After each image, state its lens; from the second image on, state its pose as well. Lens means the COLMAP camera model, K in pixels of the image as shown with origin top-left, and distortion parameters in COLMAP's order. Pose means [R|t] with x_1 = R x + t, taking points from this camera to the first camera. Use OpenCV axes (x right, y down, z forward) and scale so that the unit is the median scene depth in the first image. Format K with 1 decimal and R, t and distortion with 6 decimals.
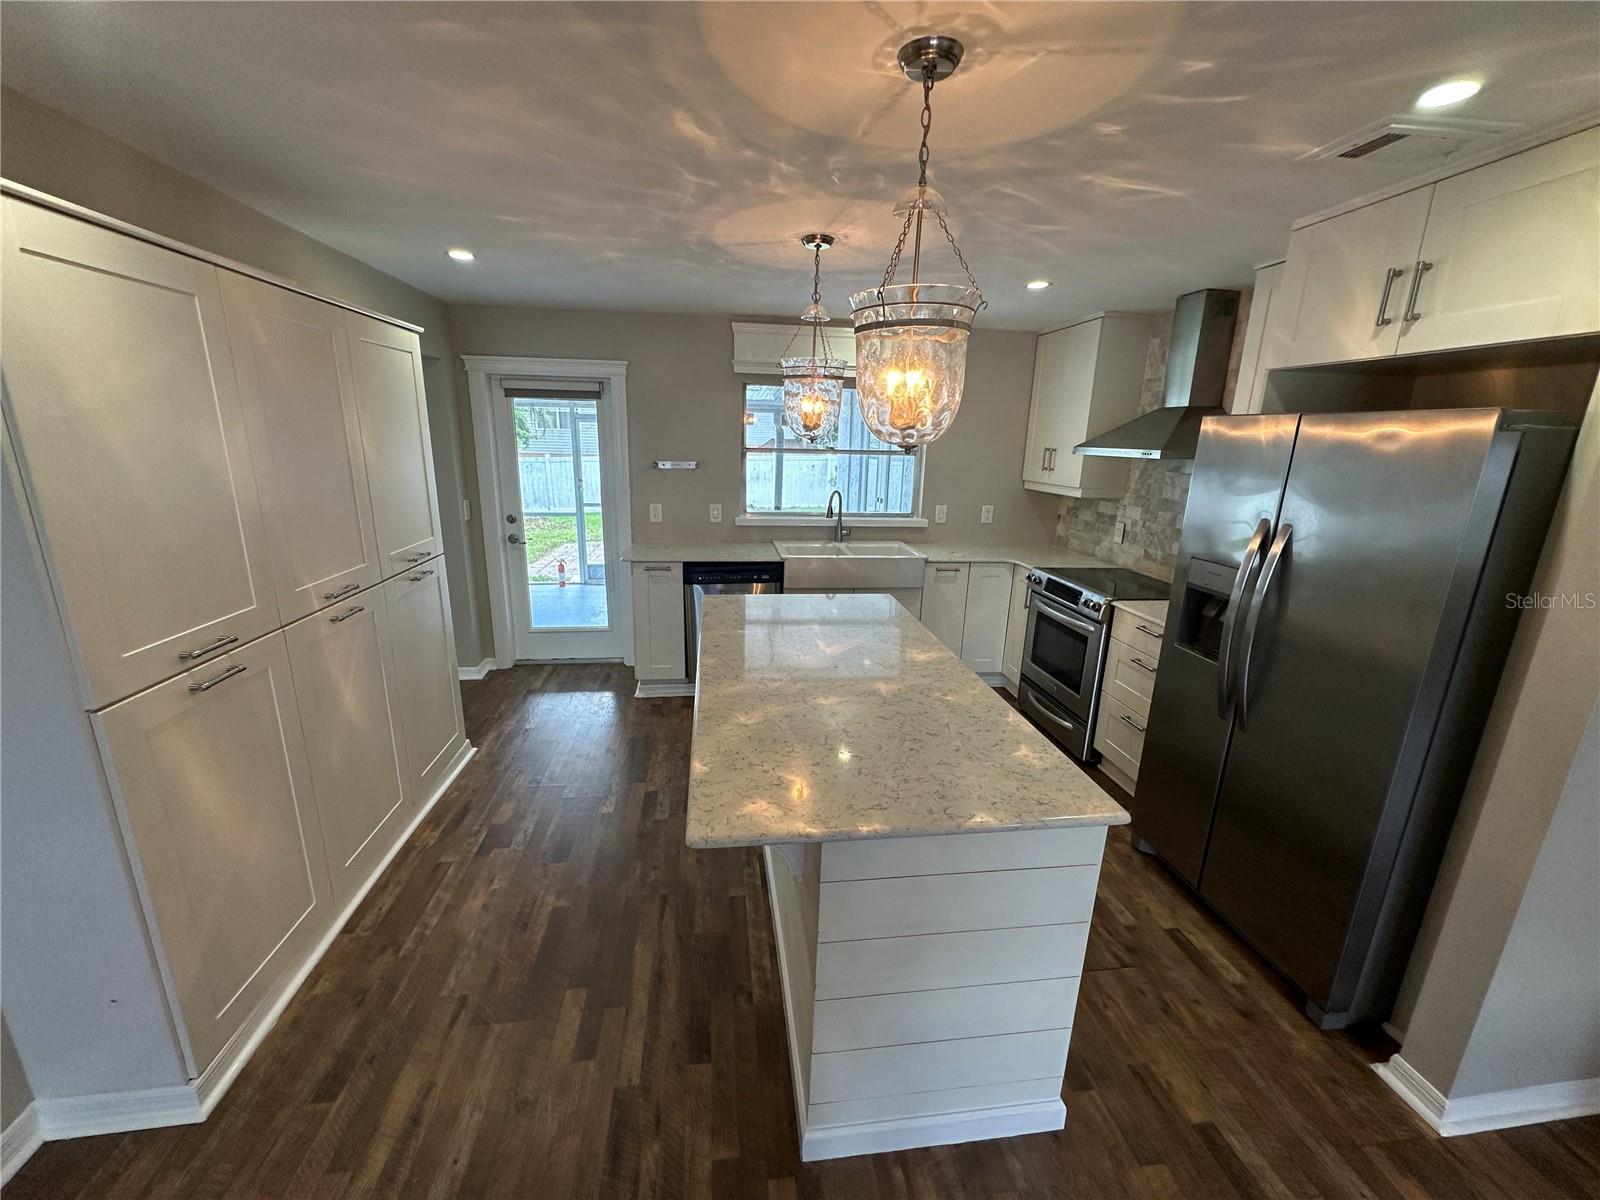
lens RADIAL K [[639.5, 0, 798.2], [0, 639.5, 602.1], [0, 0, 1]] dist [-0.003486, 0.001178]
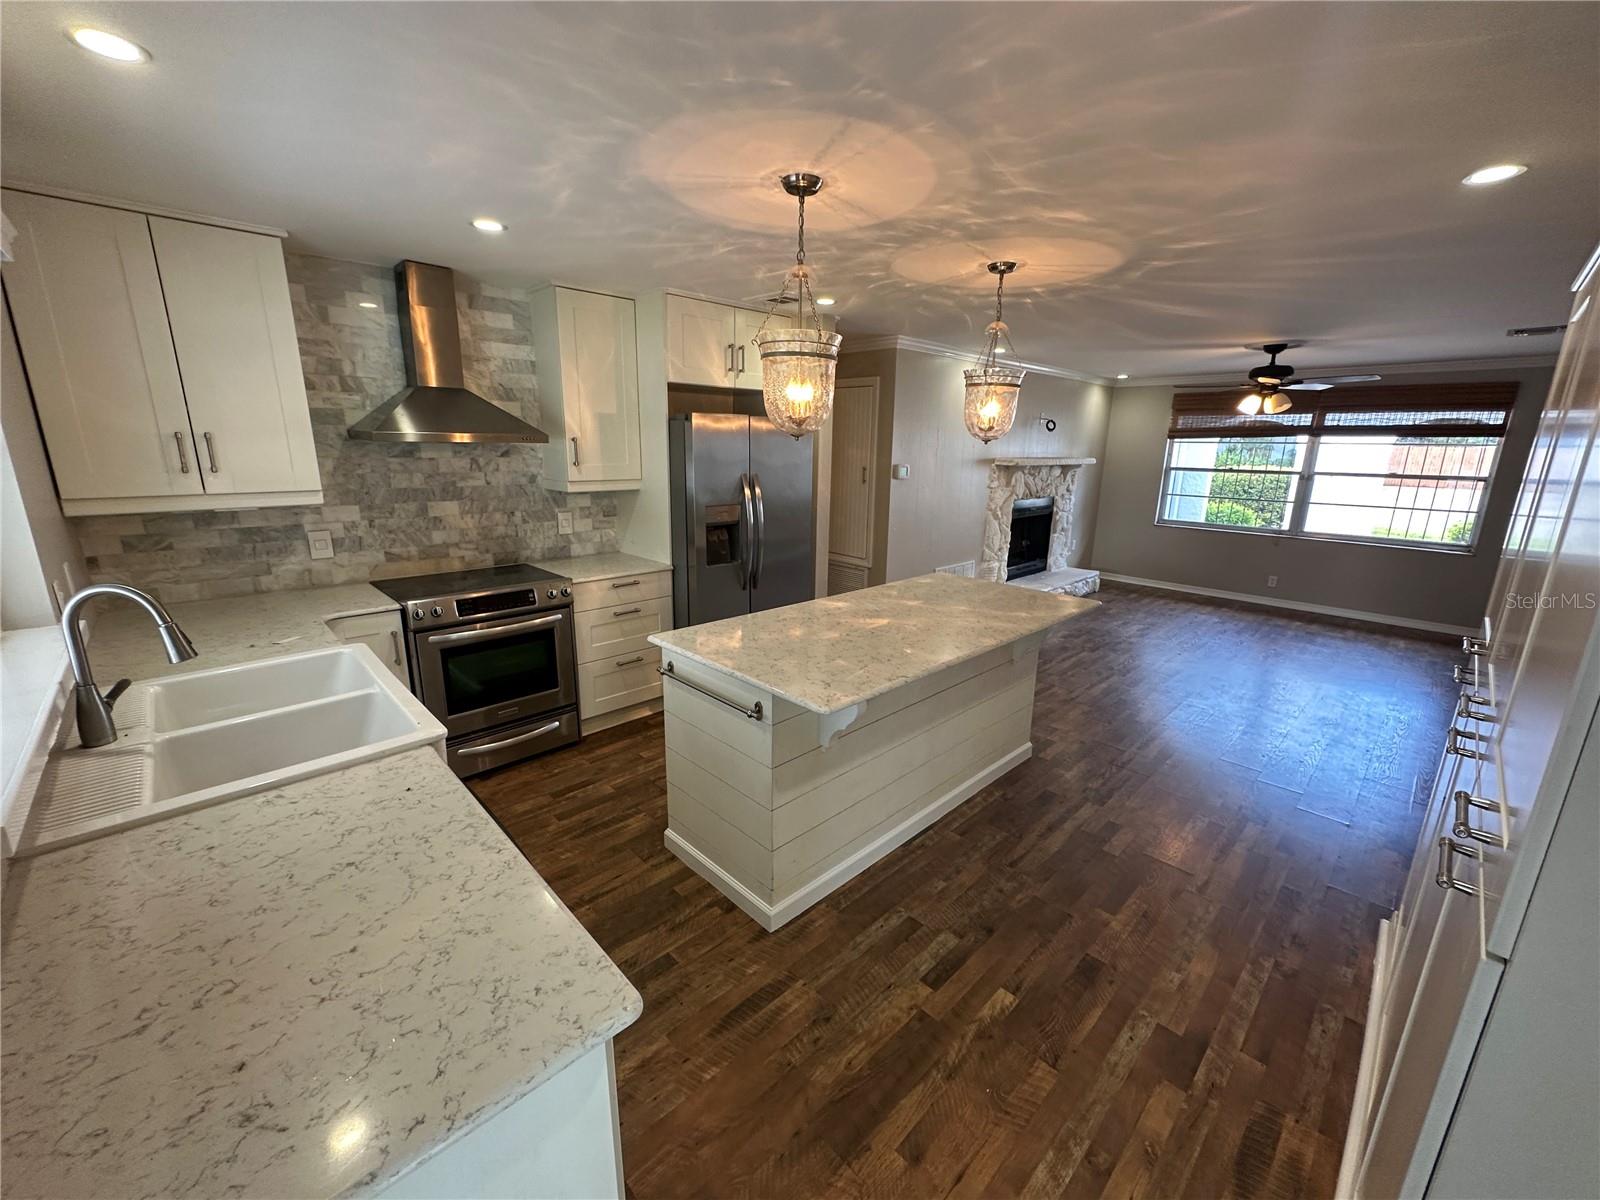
lens RADIAL K [[639.5, 0, 796.3], [0, 639.5, 602.2], [0, 0, 1]] dist [-0.003486, 0.001178]
pose [[-0.594714, -0.231087, 0.770009, -0.556834], [0.172870, 0.898634, 0.403204, -0.337178], [-0.785131, 0.372902, -0.494482, 1.275371]]
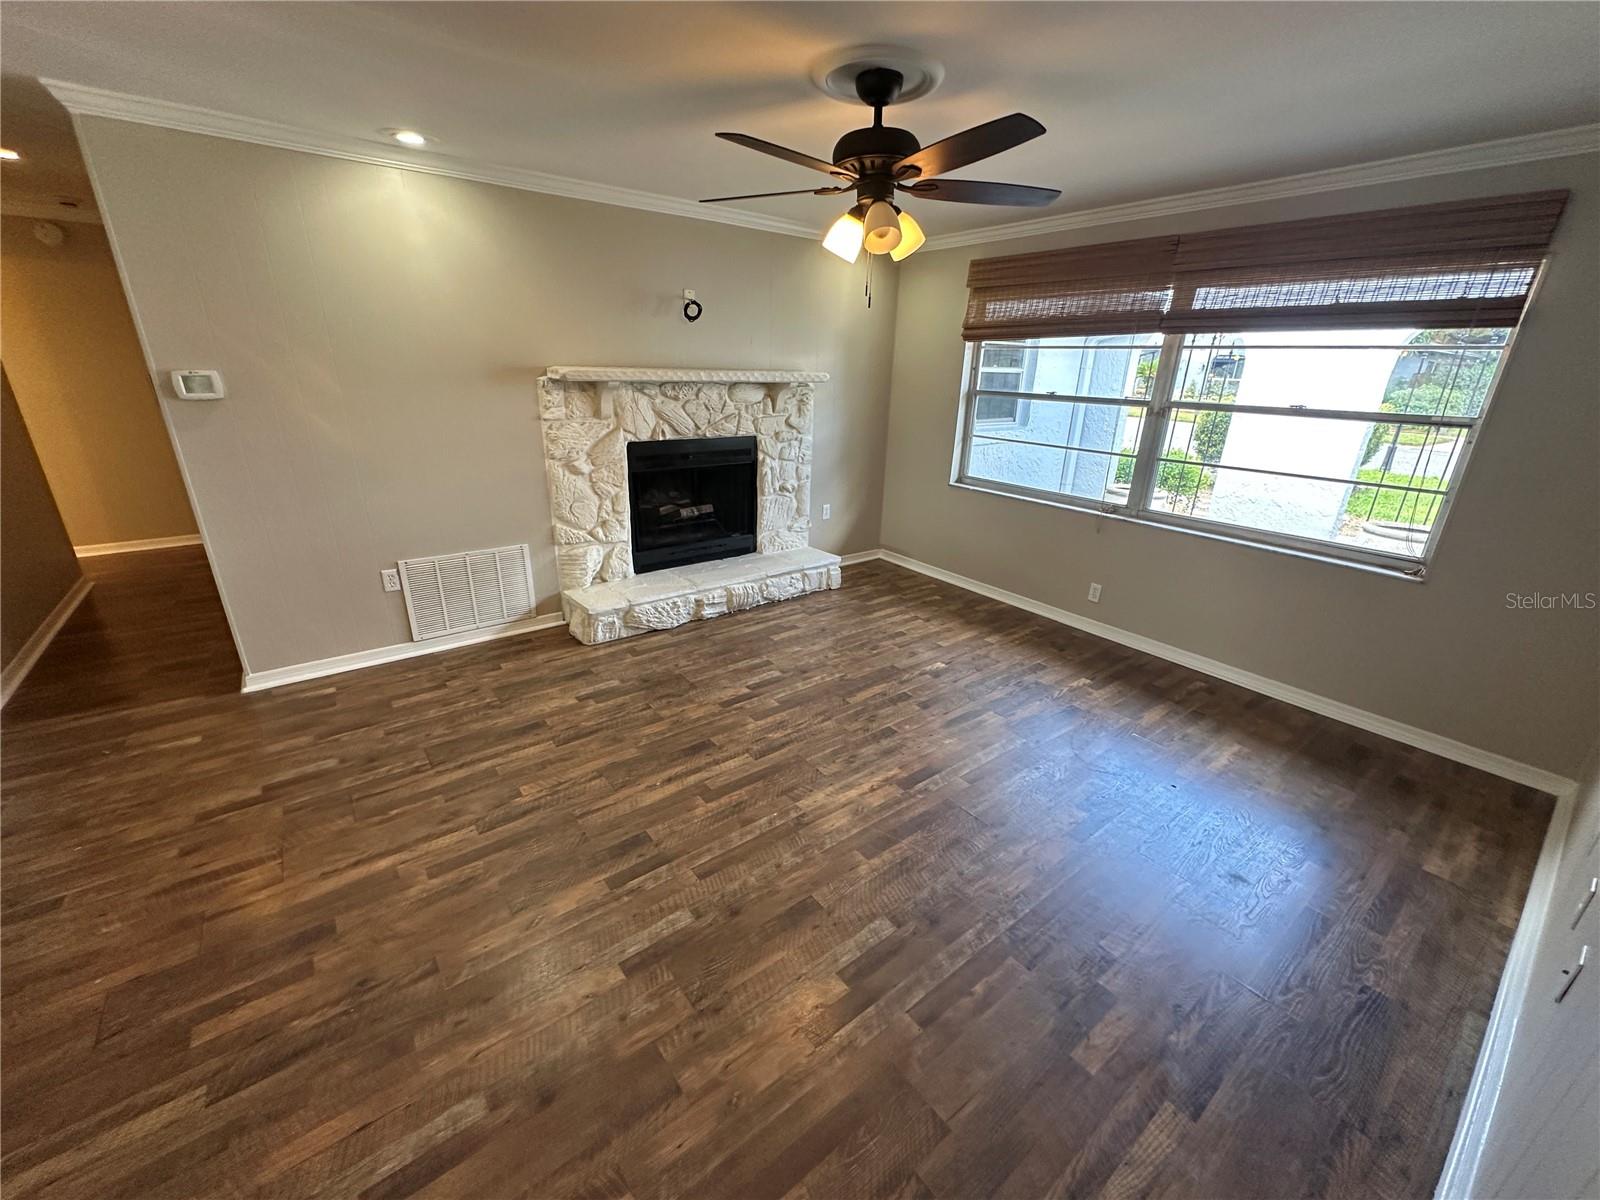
lens RADIAL K [[639.5, 0, 797.1], [0, 639.5, 599.3], [0, 0, 1]] dist [-0.003486, 0.001178]
pose [[-0.499384, -0.337144, 0.798091, -0.555998], [0.181295, 0.860119, 0.476788, 0.062389], [-0.847200, 0.382790, -0.368407, -0.156866]]
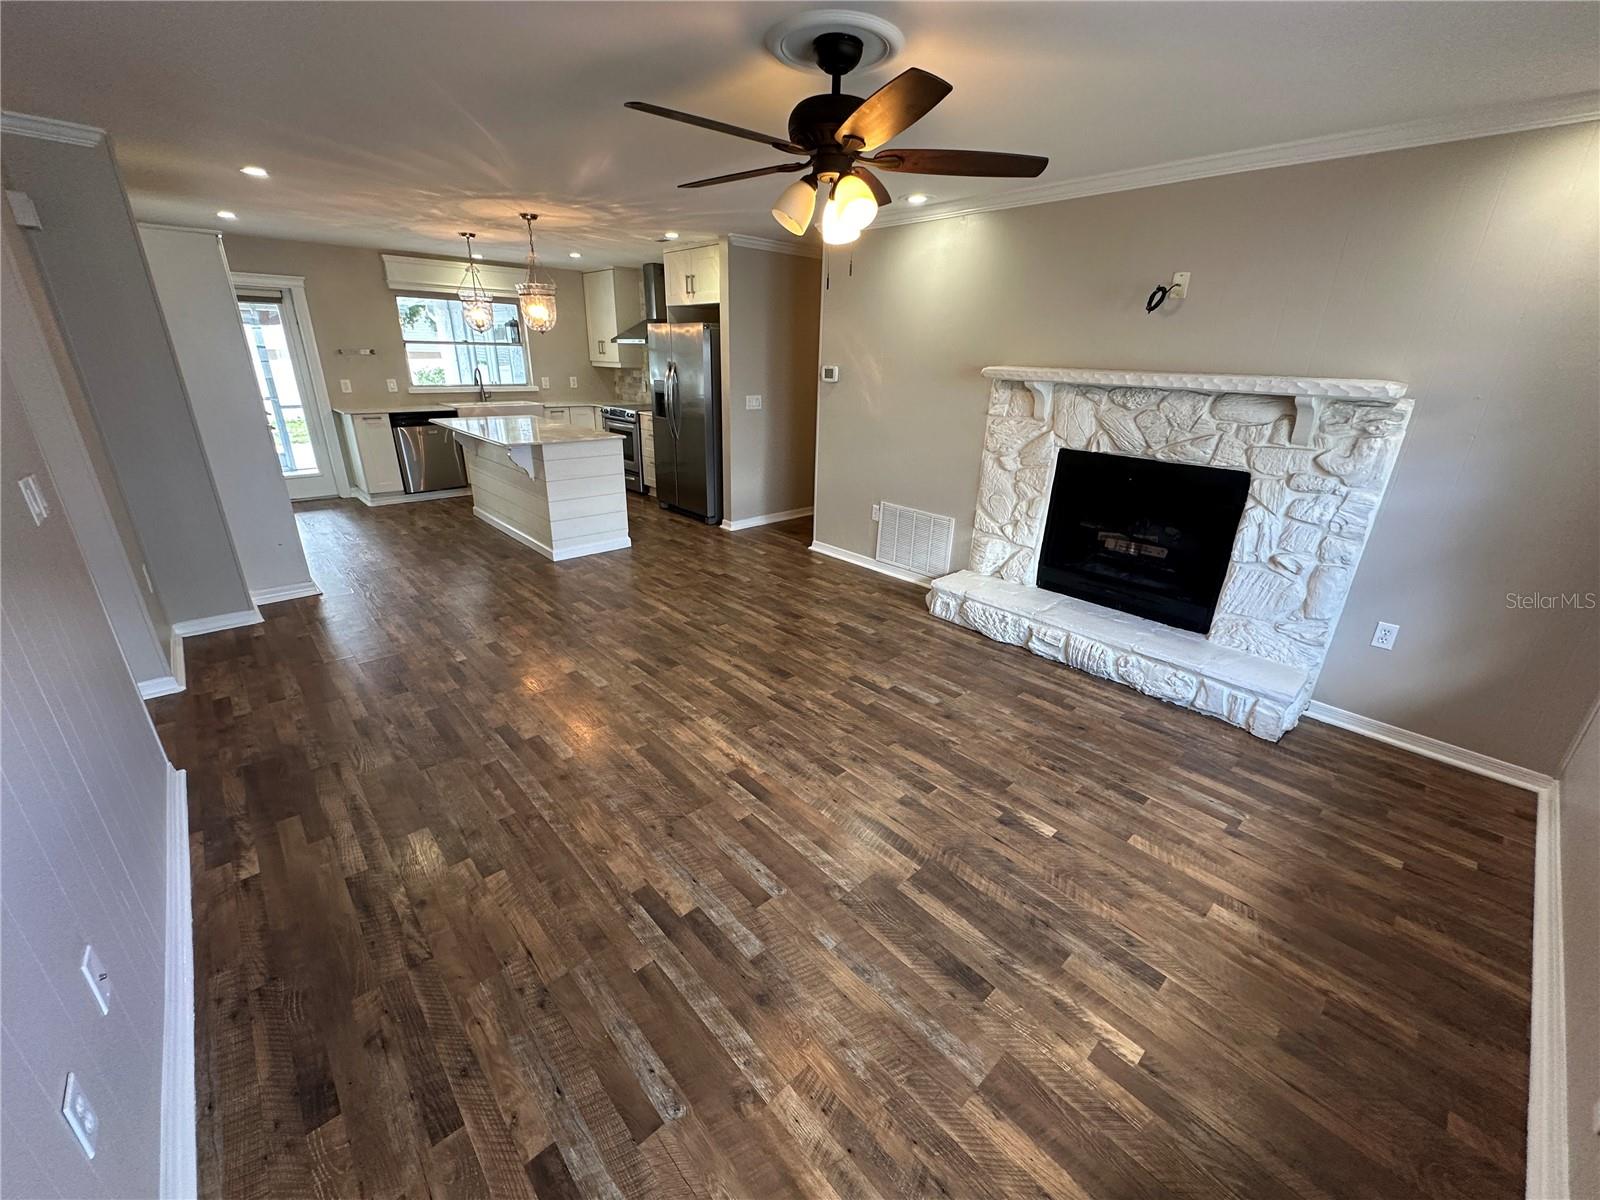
lens RADIAL K [[639.5, 0, 799.4], [0, 639.5, 600.9], [0, 0, 1]] dist [-0.003486, 0.001178]
pose [[0.819157, -0.213292, 0.532437, -0.369431], [0.141669, 0.974764, 0.172527, 0.340412], [-0.555799, -0.065897, 0.828701, -1.193842]]
